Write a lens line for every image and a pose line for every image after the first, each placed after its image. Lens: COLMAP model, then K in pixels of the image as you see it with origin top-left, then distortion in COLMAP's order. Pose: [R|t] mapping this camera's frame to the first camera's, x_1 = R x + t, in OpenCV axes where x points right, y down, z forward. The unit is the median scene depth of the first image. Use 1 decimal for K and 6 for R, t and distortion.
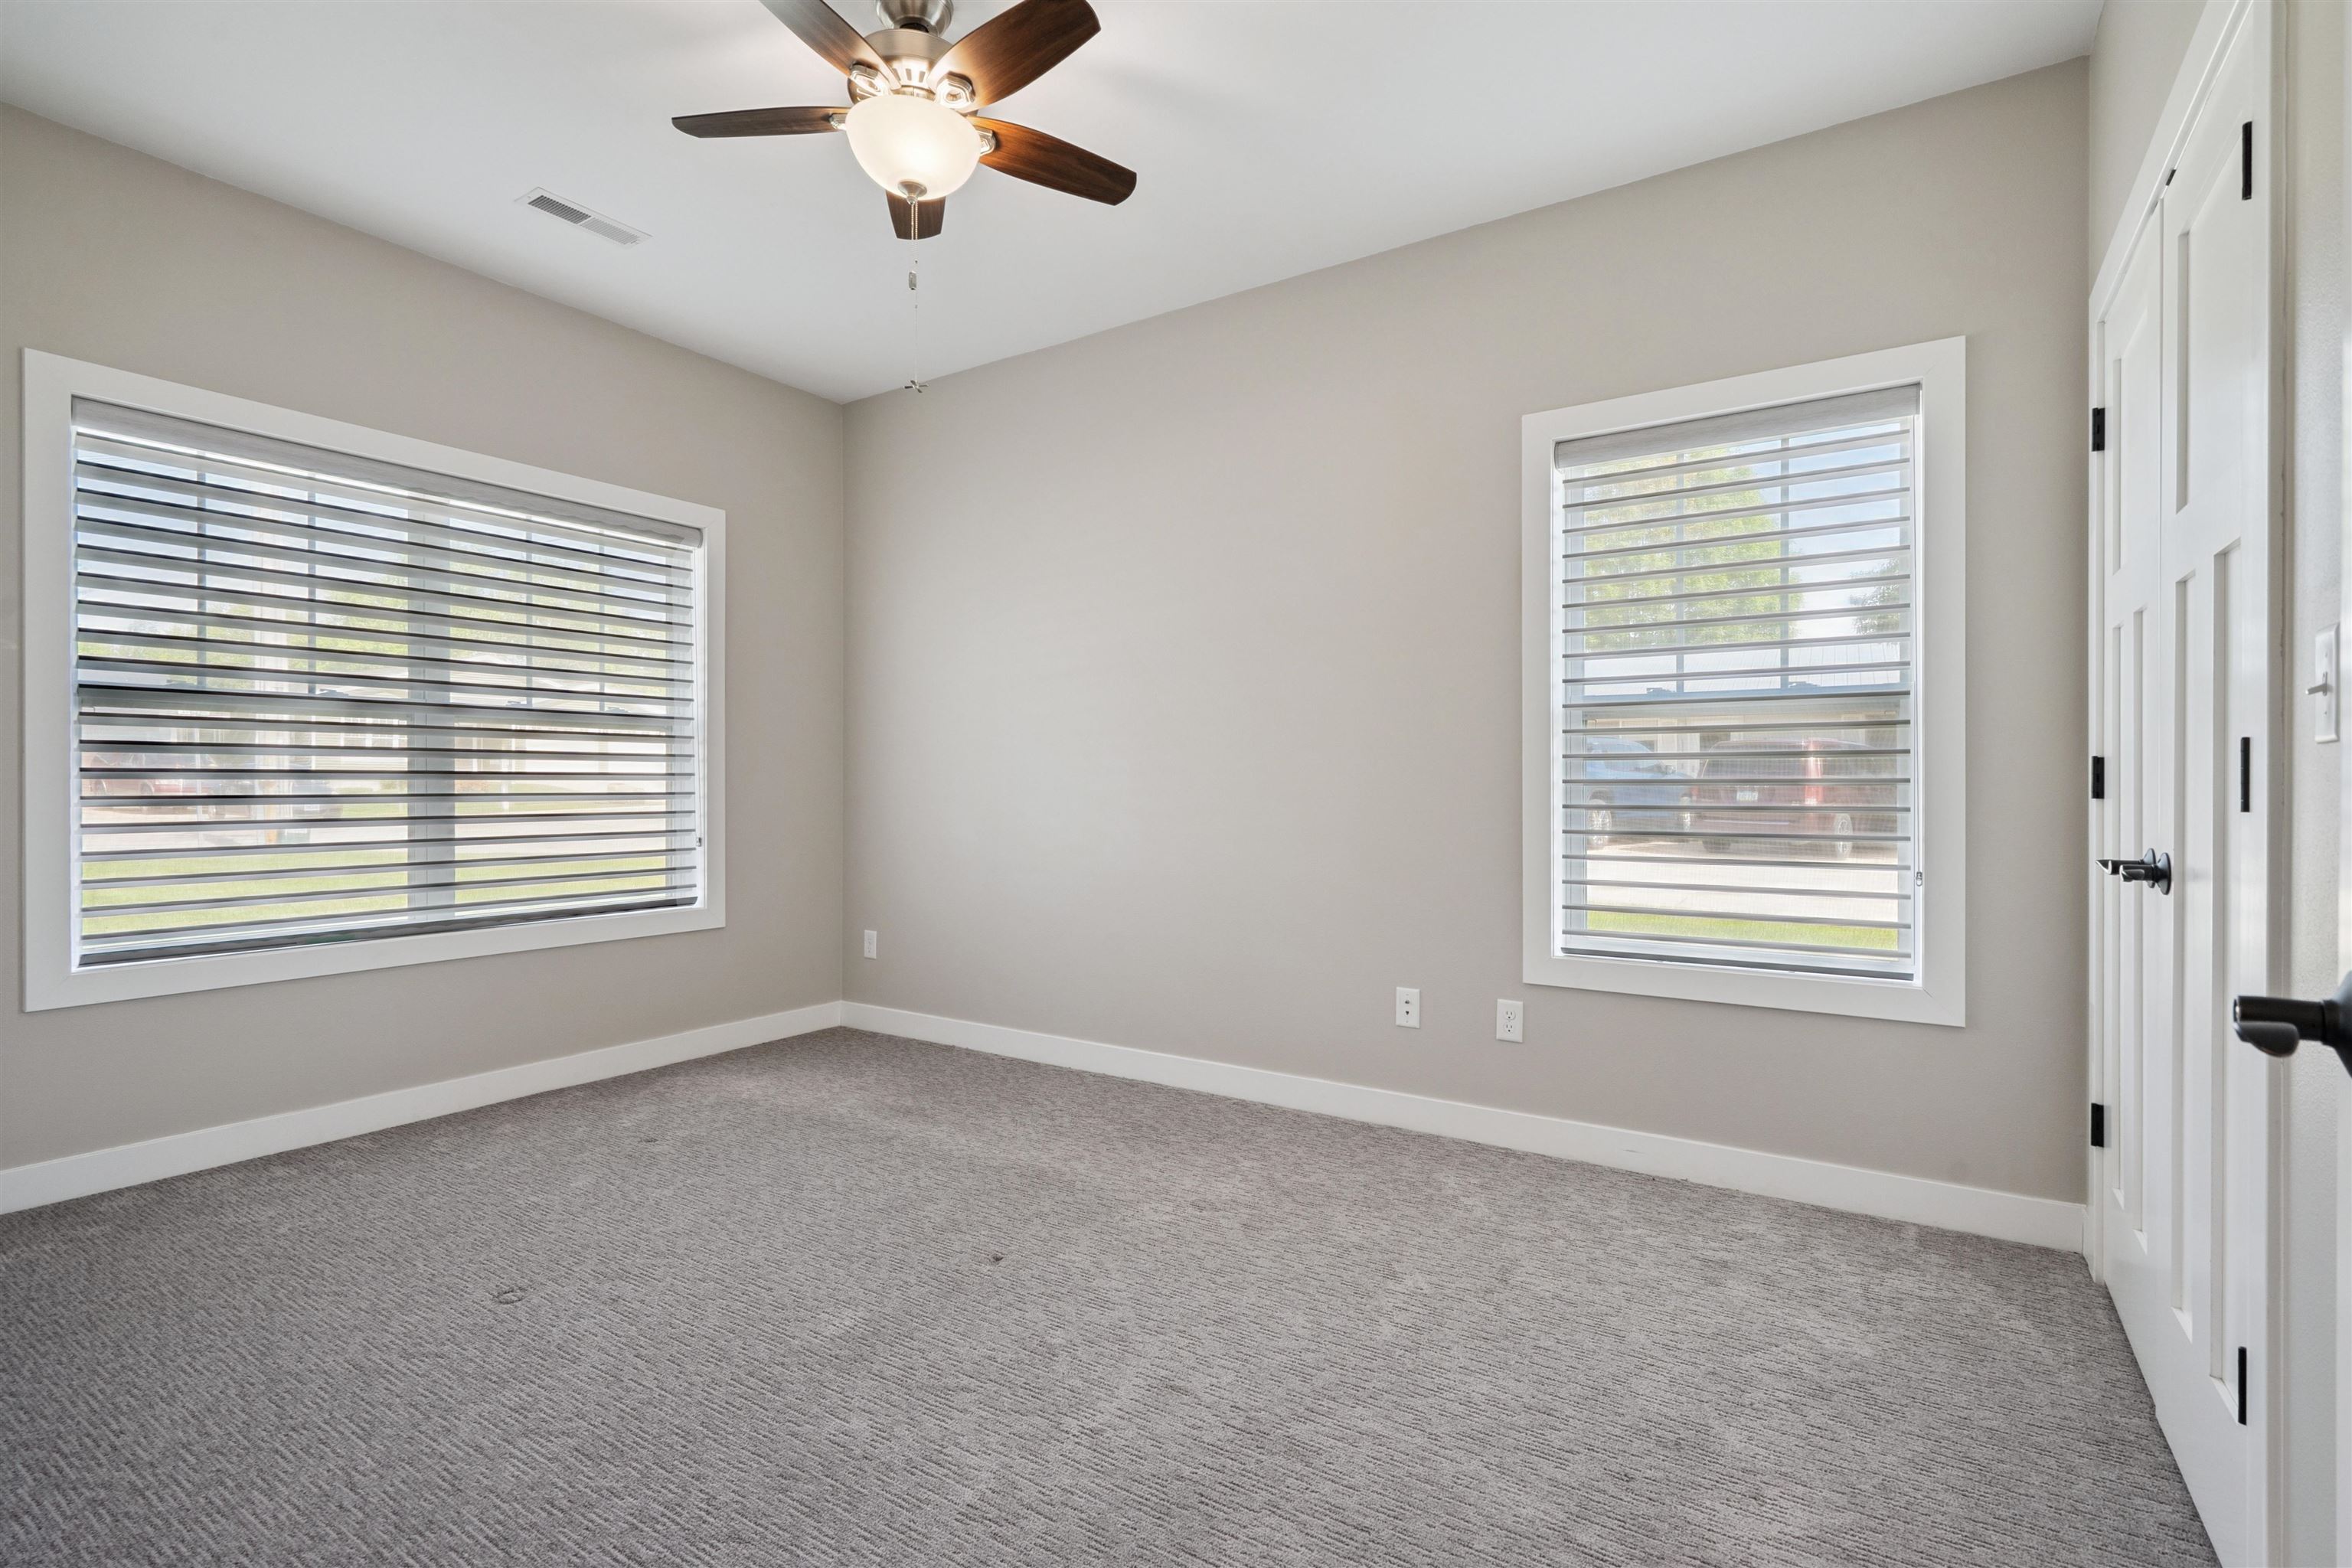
lens RADIAL K [[1110.6, 0, 1169.4], [0, 1110.6, 788.1], [0, 0, 1]] dist [-0.018770, 0.006946]
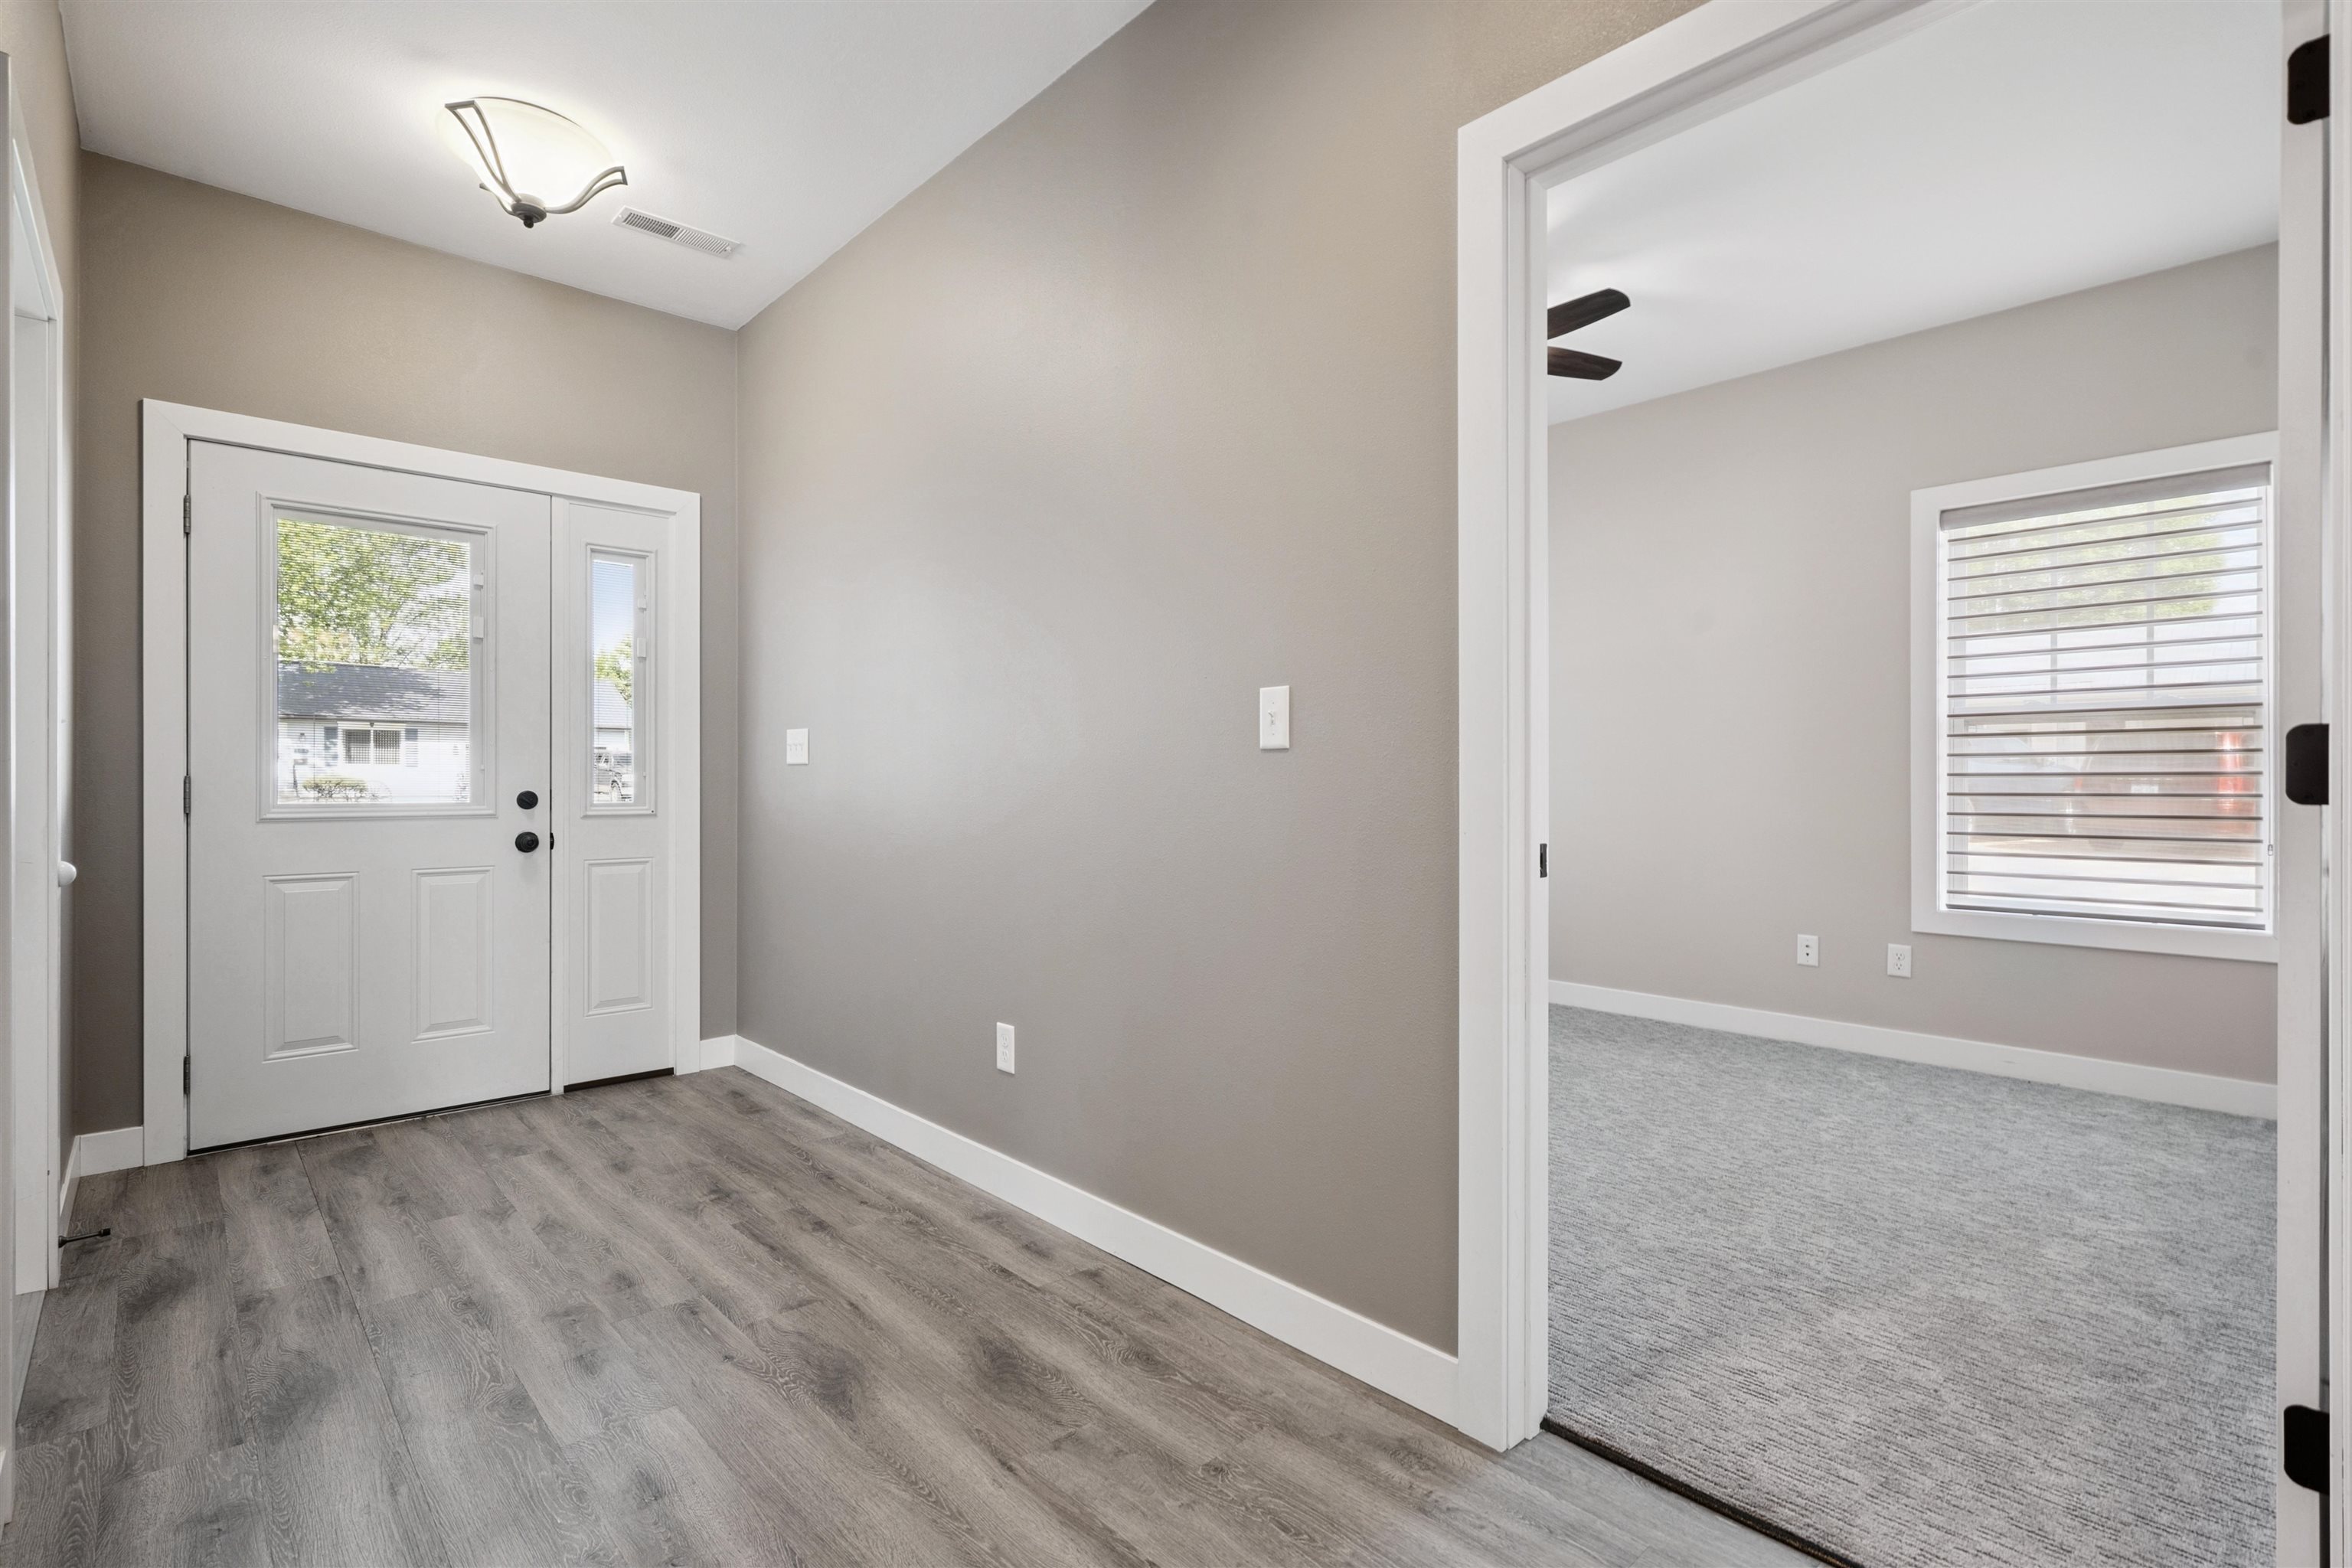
lens RADIAL K [[1110.6, 0, 1164.8], [0, 1110.6, 783.2], [0, 0, 1]] dist [-0.018770, 0.006946]
pose [[0.968459, 0.000021, -0.249174, -0.228707], [0.000068, 1.000000, 0.000349, 0.004039], [0.249174, -0.000355, 0.968459, -0.517377]]
